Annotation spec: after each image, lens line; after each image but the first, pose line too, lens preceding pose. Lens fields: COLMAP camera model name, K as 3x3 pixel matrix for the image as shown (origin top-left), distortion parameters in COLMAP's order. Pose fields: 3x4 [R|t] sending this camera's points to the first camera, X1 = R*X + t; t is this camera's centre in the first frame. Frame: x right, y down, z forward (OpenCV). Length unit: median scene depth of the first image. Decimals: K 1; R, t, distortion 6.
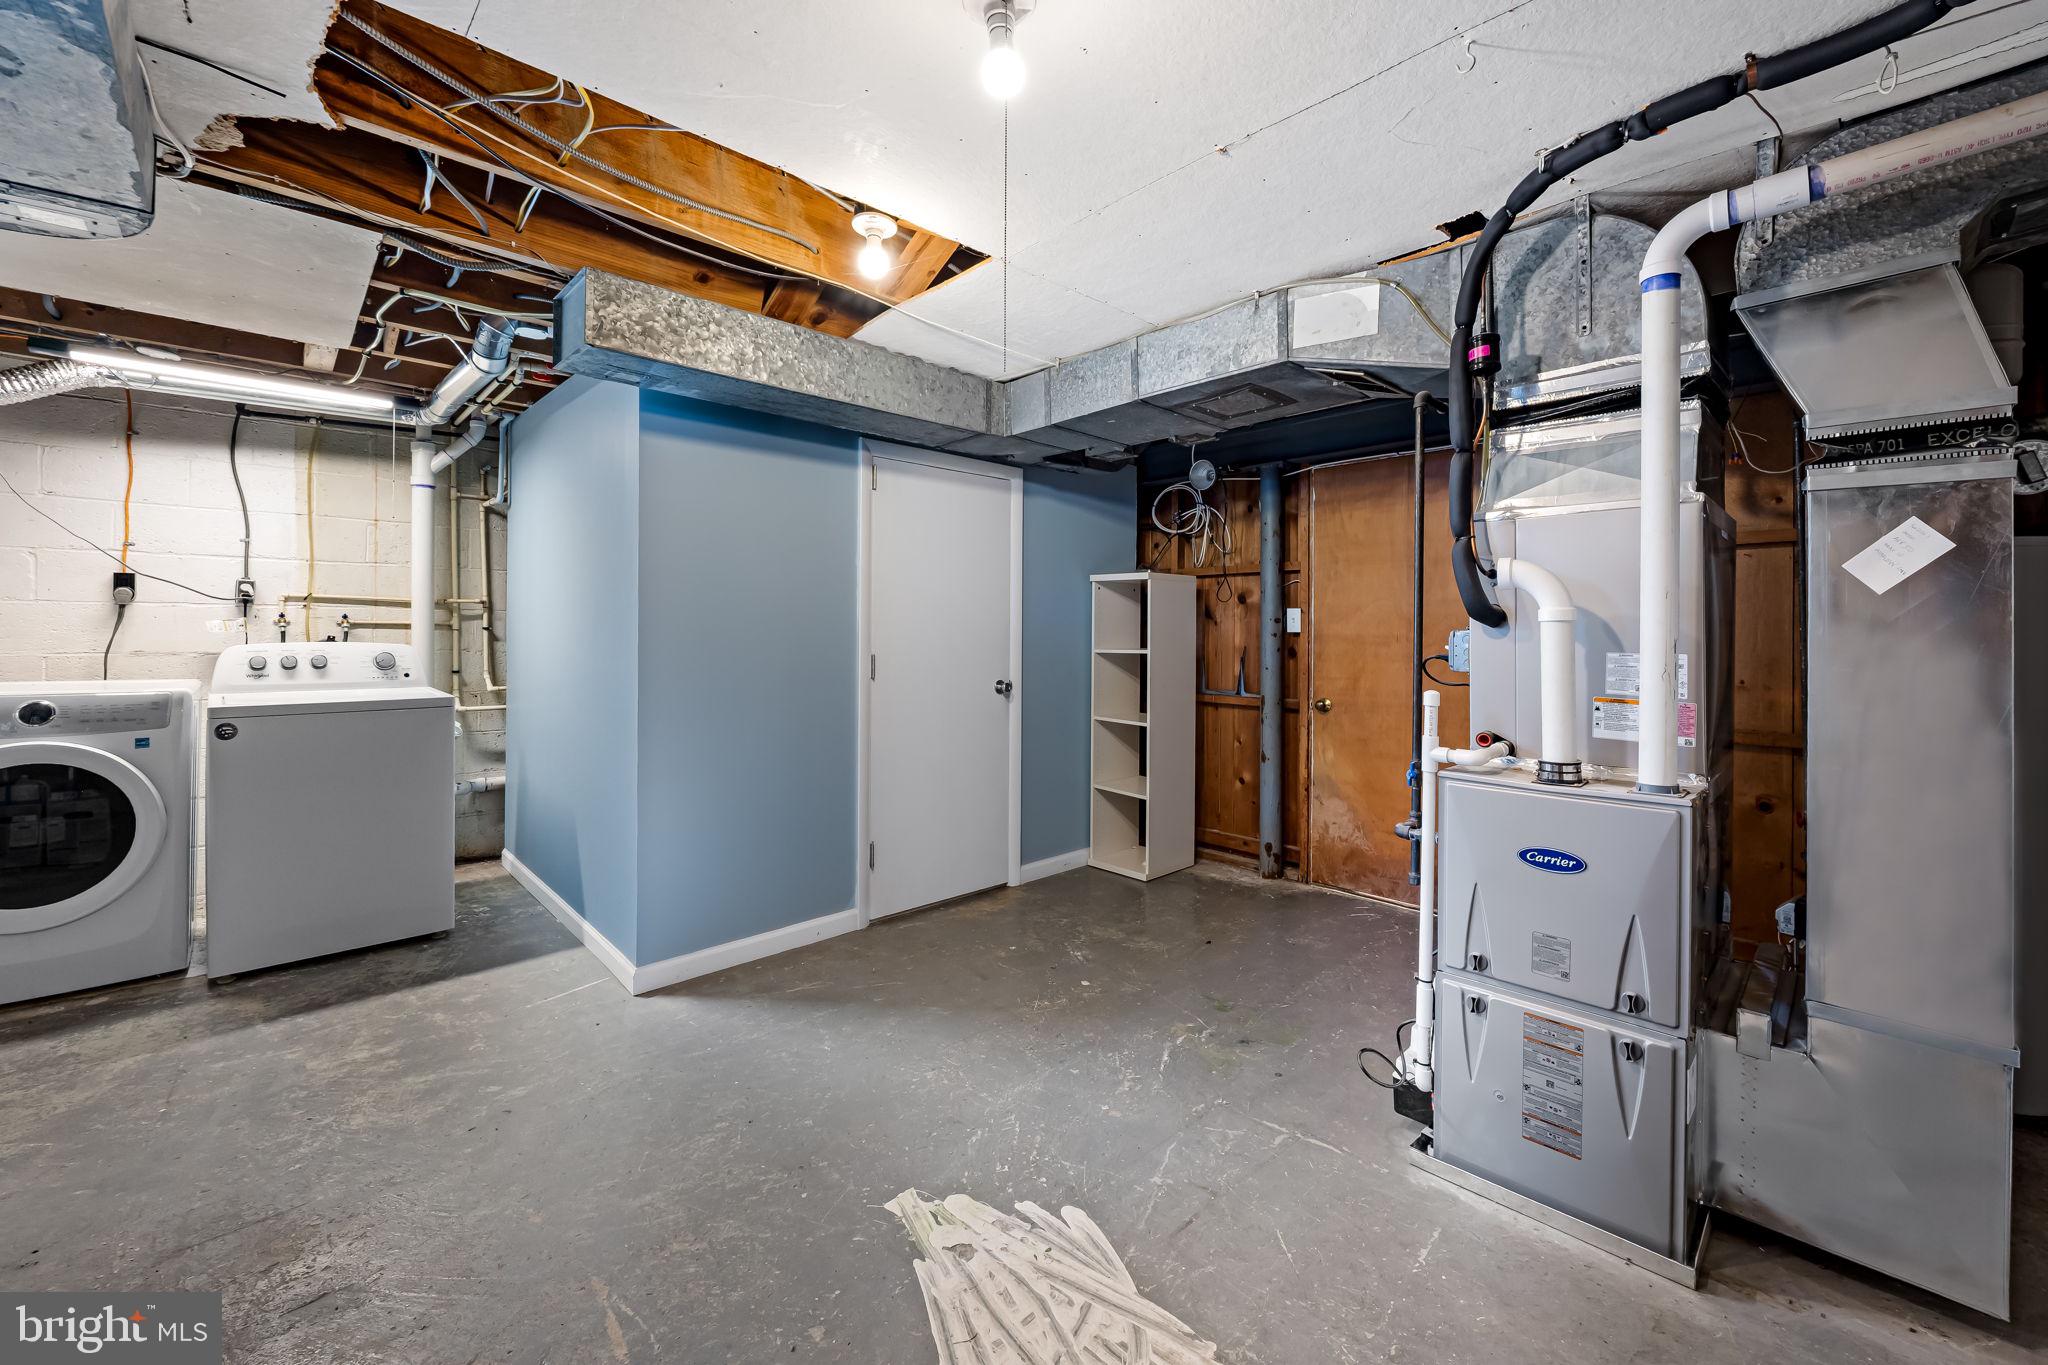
lens RADIAL K [[818.0, 0, 1005.2], [0, 818.0, 632.5], [0, 0, 1]] dist [-0.004658, 0.000831]
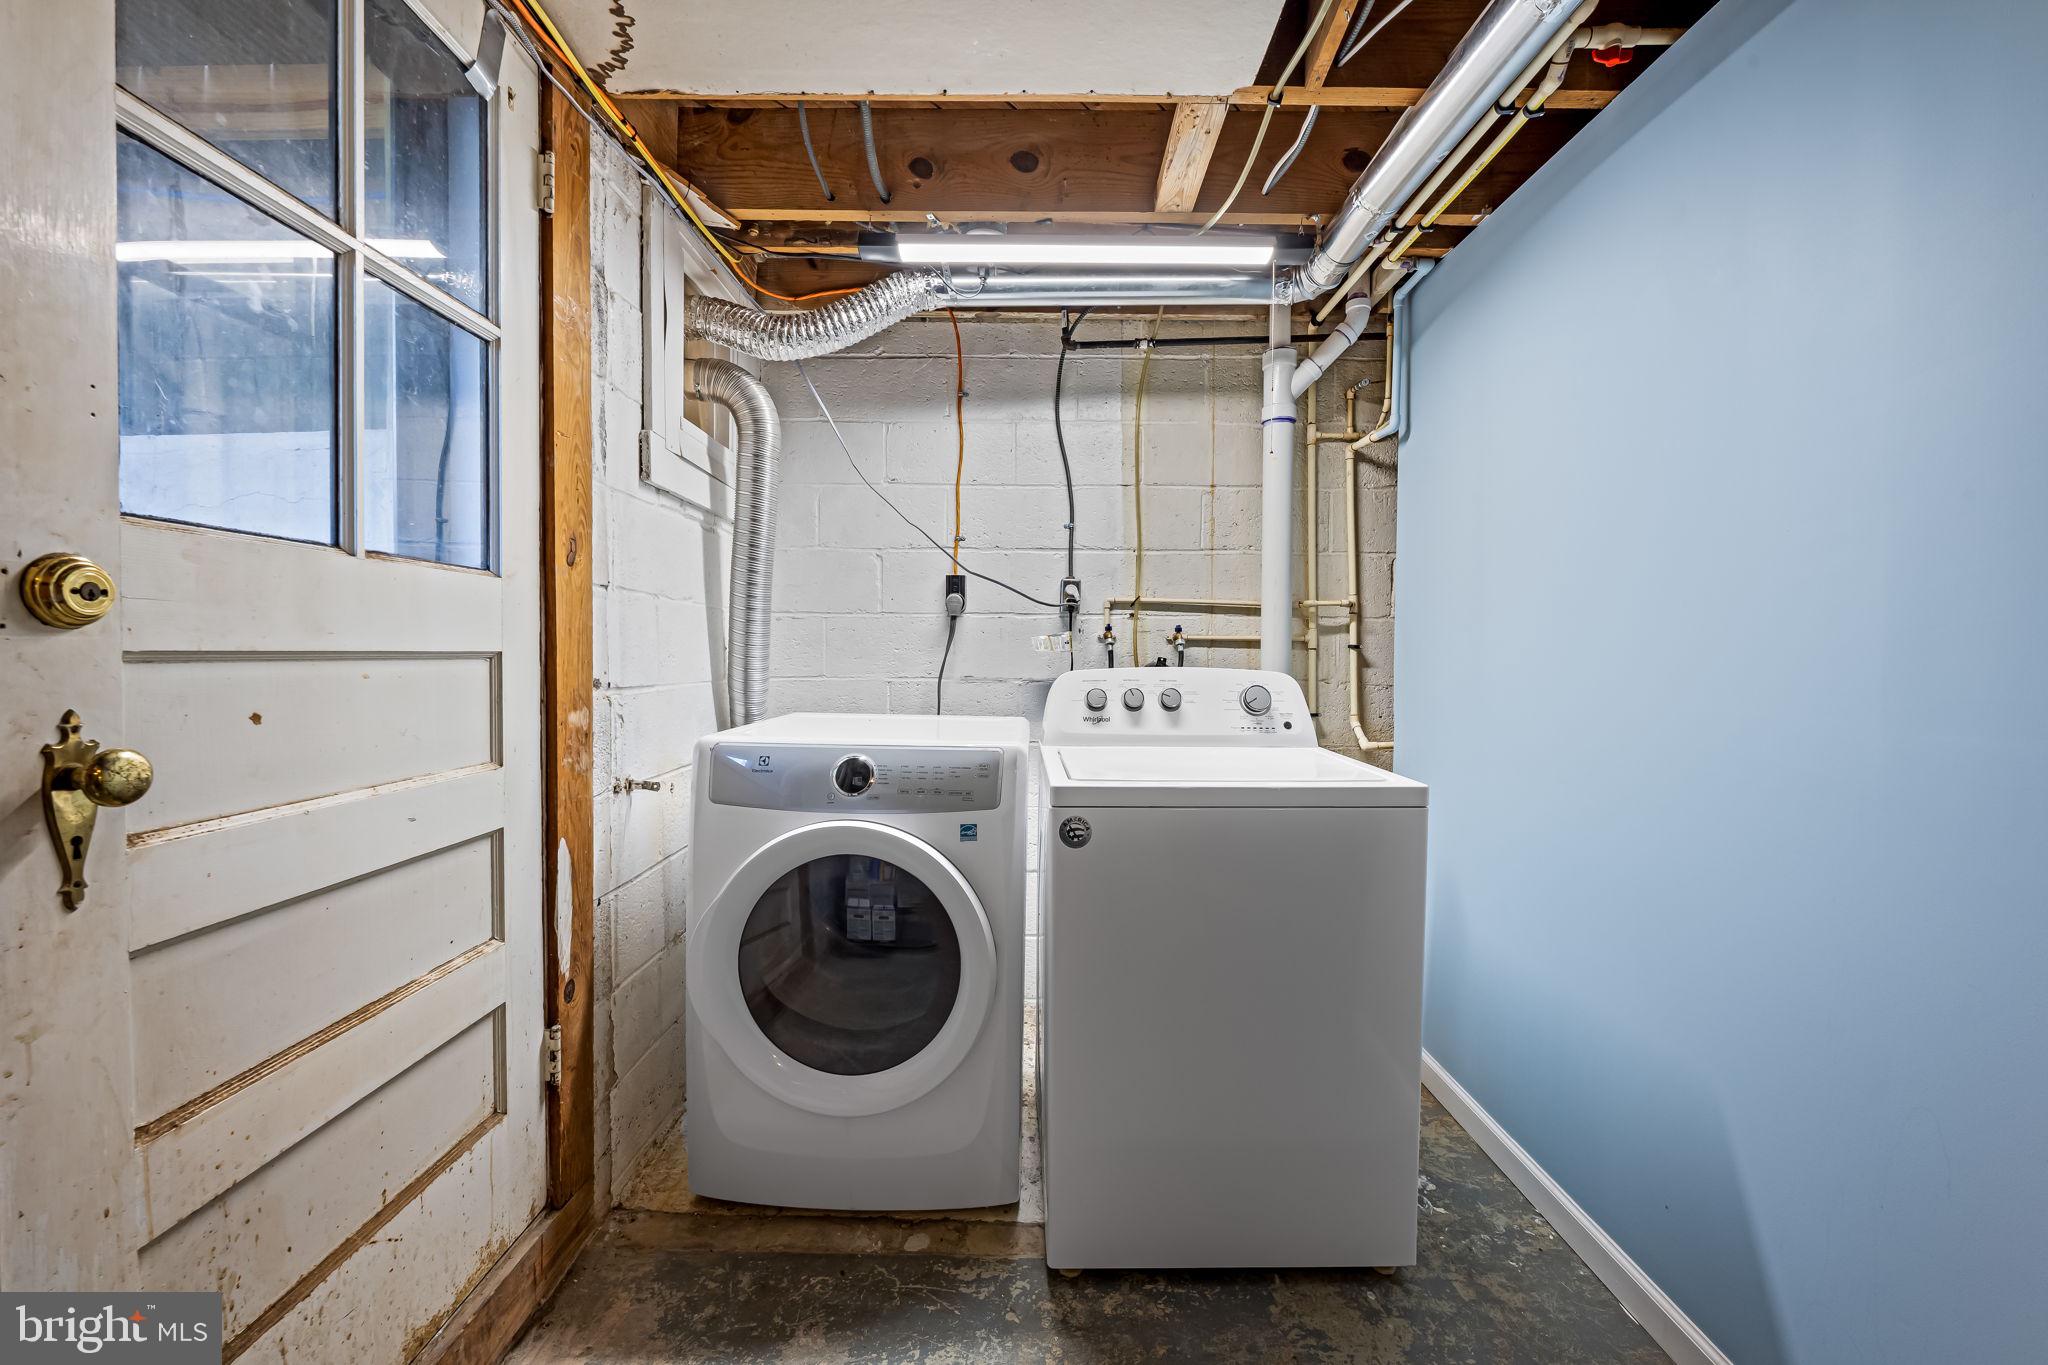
lens RADIAL K [[818.0, 0, 1025.5], [0, 818.0, 673.0], [0, 0, 1]] dist [-0.004658, 0.000831]
pose [[0.729347, 0.014071, -0.683999, -0.474413], [-0.002774, 0.999841, 0.017611, 0.005578], [0.684138, -0.010947, 0.729270, 0.452983]]
